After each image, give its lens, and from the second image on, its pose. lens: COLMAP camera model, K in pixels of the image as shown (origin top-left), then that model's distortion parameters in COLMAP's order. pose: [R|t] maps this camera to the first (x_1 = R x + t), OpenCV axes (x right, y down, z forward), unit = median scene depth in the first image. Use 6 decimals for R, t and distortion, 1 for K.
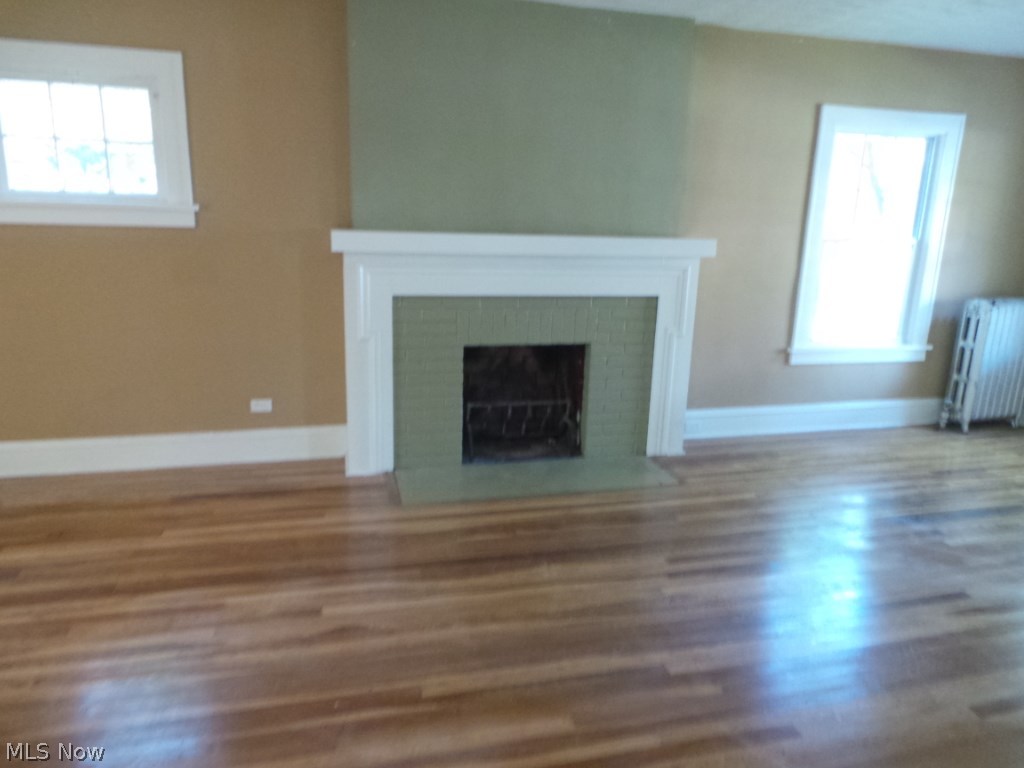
lens RADIAL K [[712.2, 0, 515.8], [0, 712.2, 383.9], [0, 0, 1]] dist [-0.009571, 0.002844]
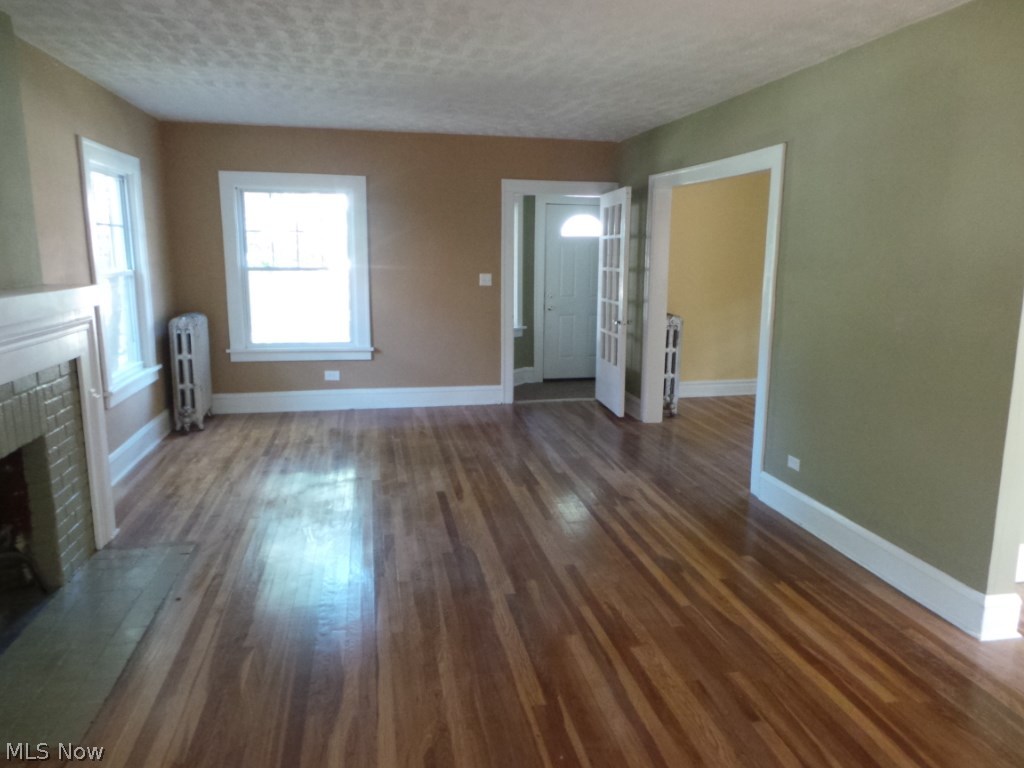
lens RADIAL K [[712.2, 0, 515.8], [0, 712.2, 383.9], [0, 0, 1]] dist [-0.009571, 0.002844]
pose [[0.066012, -0.215593, 0.974250, -0.764763], [0.240540, 0.951023, 0.194155, -0.176627], [-0.968392, 0.221529, 0.114638, 0.570373]]
